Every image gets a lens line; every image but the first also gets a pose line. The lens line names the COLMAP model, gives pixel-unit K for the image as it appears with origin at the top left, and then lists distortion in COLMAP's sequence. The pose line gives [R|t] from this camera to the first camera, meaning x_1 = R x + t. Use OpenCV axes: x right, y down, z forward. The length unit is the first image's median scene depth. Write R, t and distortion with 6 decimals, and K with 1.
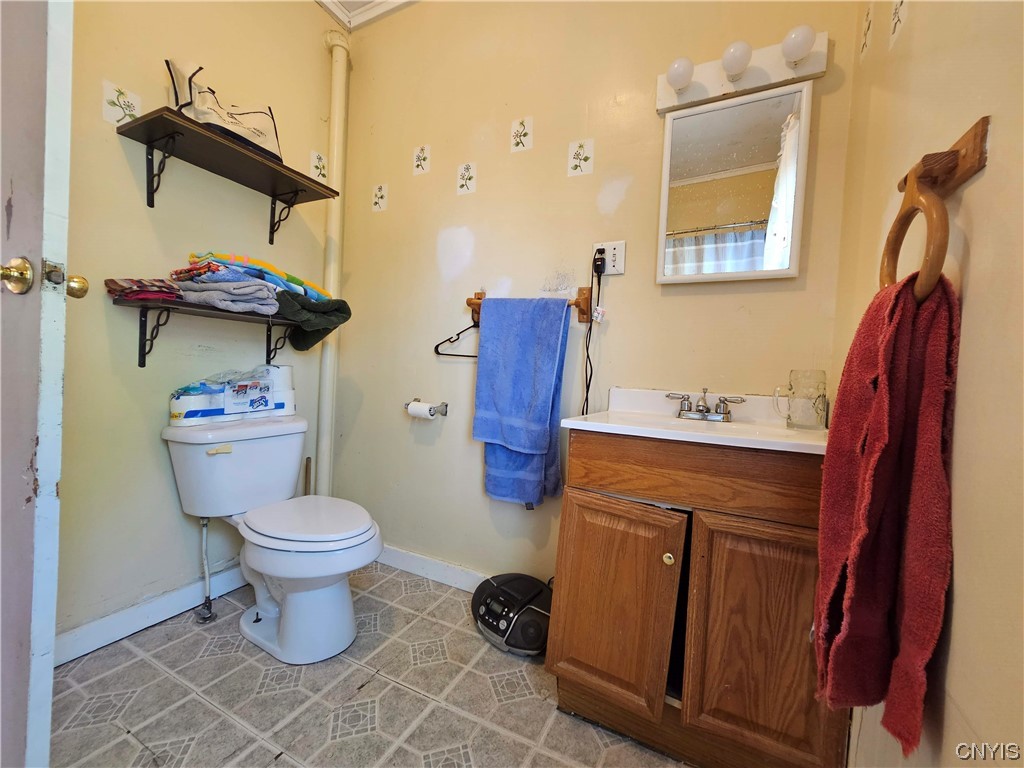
lens RADIAL K [[418.2, 0, 512.1], [0, 418.2, 386.9], [0, 0, 1]] dist [-0.002525, -0.000067]
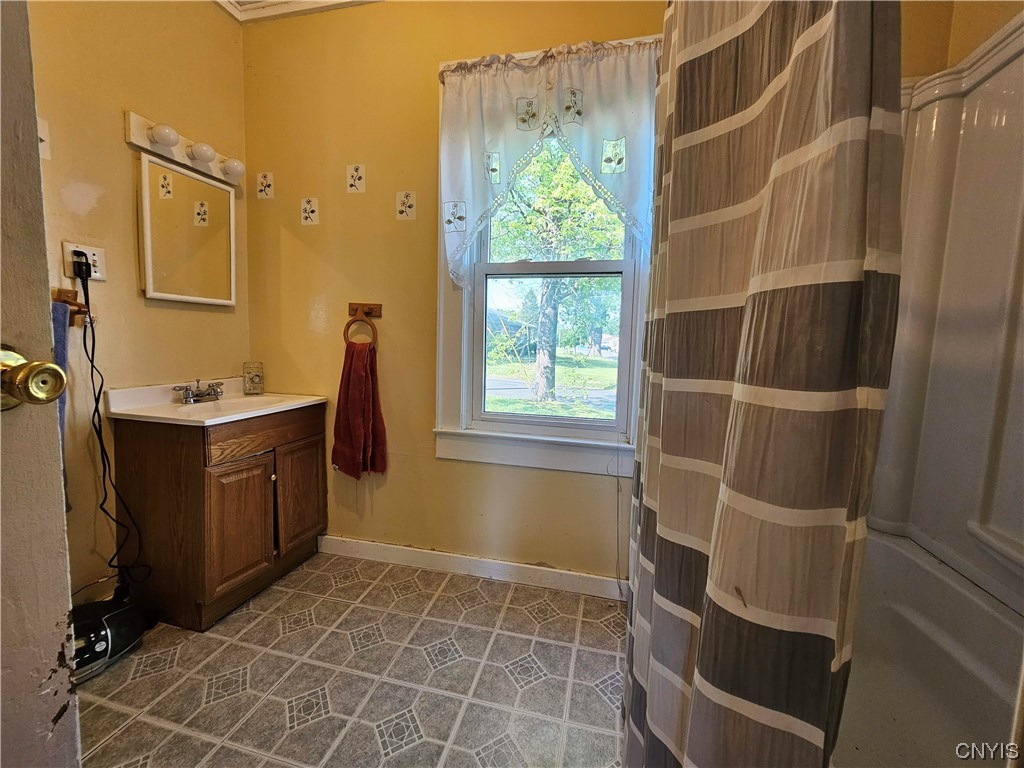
lens RADIAL K [[418.2, 0, 513.1], [0, 418.2, 376.6], [0, 0, 1]] dist [-0.002525, -0.000067]
pose [[-0.214681, -0.143285, 0.966117, -1.337558], [-0.008127, 0.989408, 0.144933, -0.258381], [-0.976650, 0.023263, -0.213572, 0.303261]]
